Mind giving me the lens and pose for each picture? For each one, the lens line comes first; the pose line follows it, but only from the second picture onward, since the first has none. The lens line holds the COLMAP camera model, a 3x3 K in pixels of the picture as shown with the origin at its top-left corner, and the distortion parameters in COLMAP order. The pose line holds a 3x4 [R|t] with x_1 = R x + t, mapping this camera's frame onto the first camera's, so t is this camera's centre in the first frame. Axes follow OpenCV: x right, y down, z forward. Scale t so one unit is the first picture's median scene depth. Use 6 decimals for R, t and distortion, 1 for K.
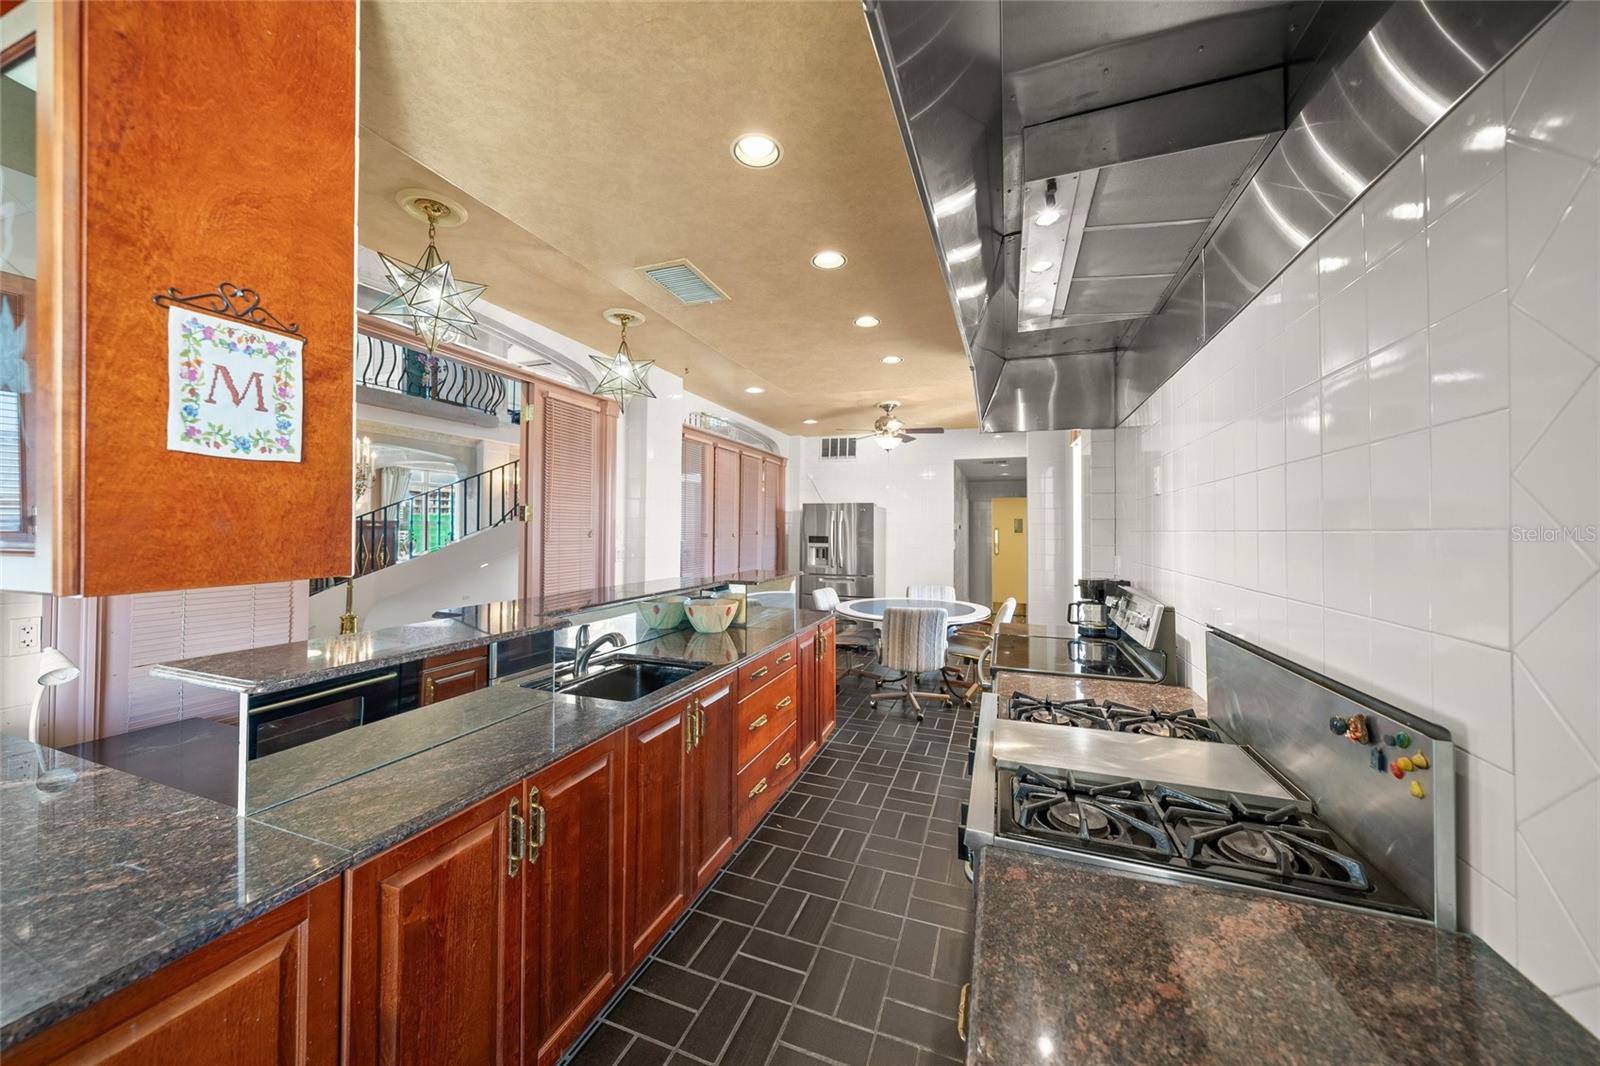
lens RADIAL K [[543.7, 0, 798.4], [0, 543.7, 527.9], [0, 0, 1]] dist [0.002925, -0.000059]
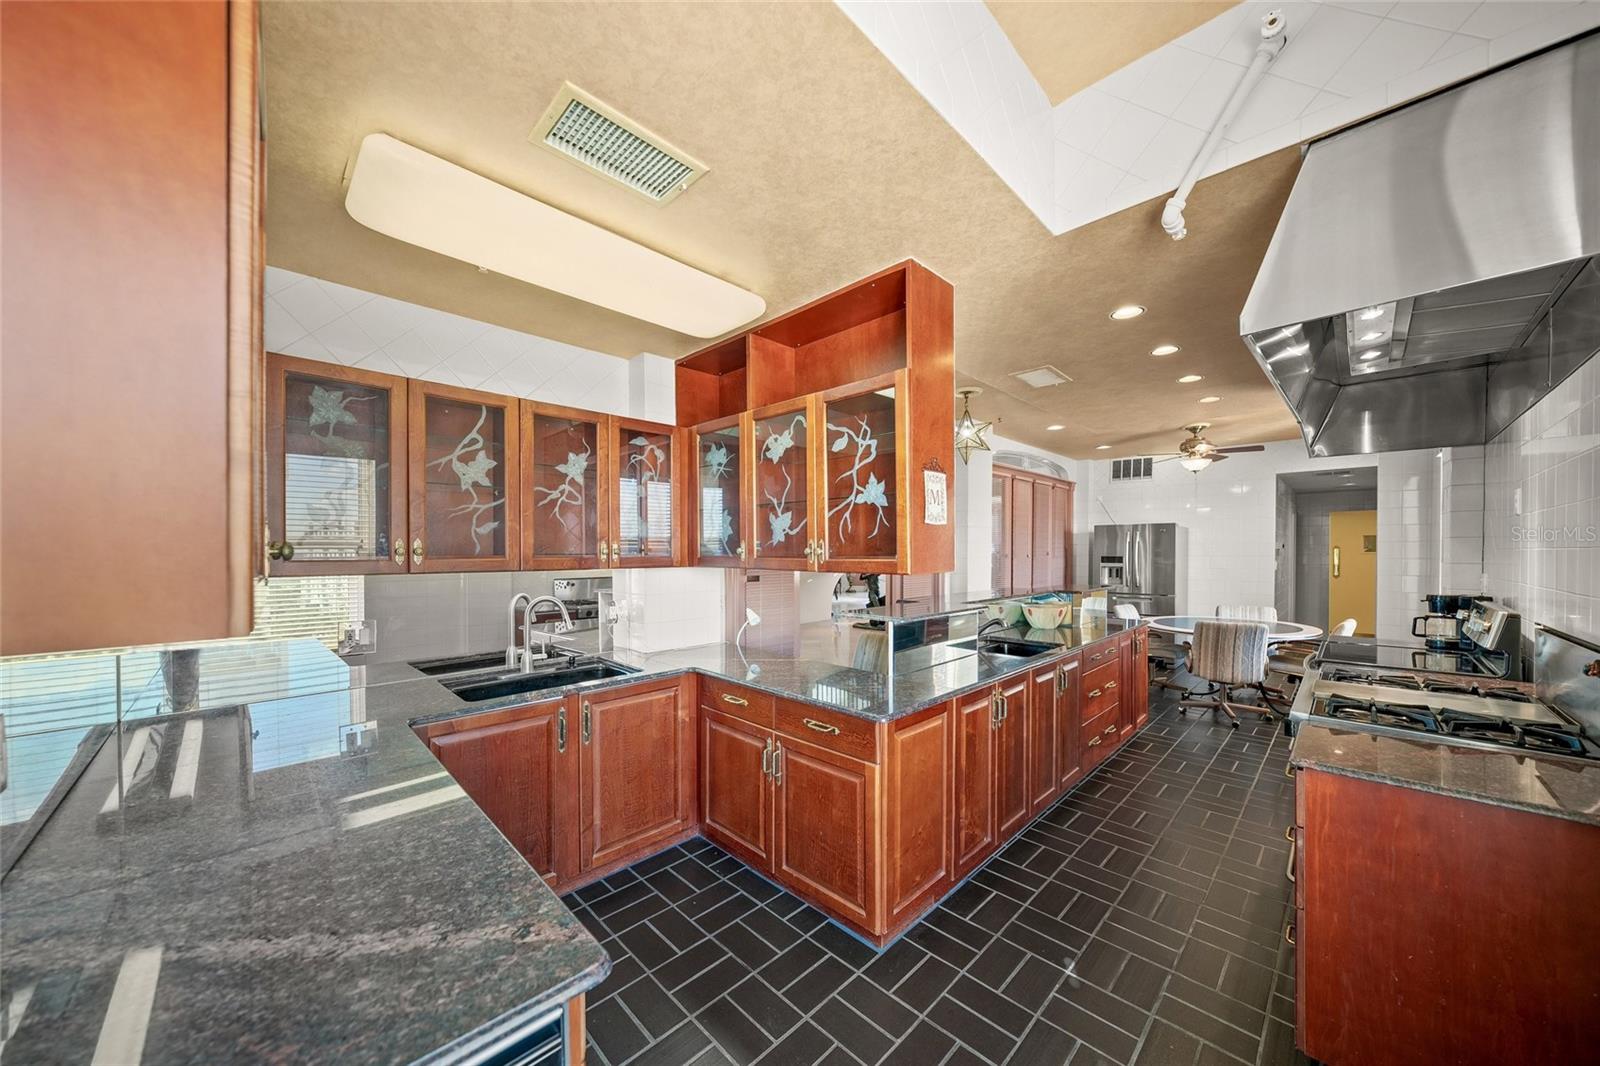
lens RADIAL K [[543.7, 0, 815.4], [0, 543.7, 562.6], [0, 0, 1]] dist [0.002925, -0.000059]
pose [[0.913580, 0.001285, -0.406656, -0.088838], [0.008569, 0.999712, 0.022410, -0.001606], [0.406568, -0.023958, 0.913306, -0.285456]]
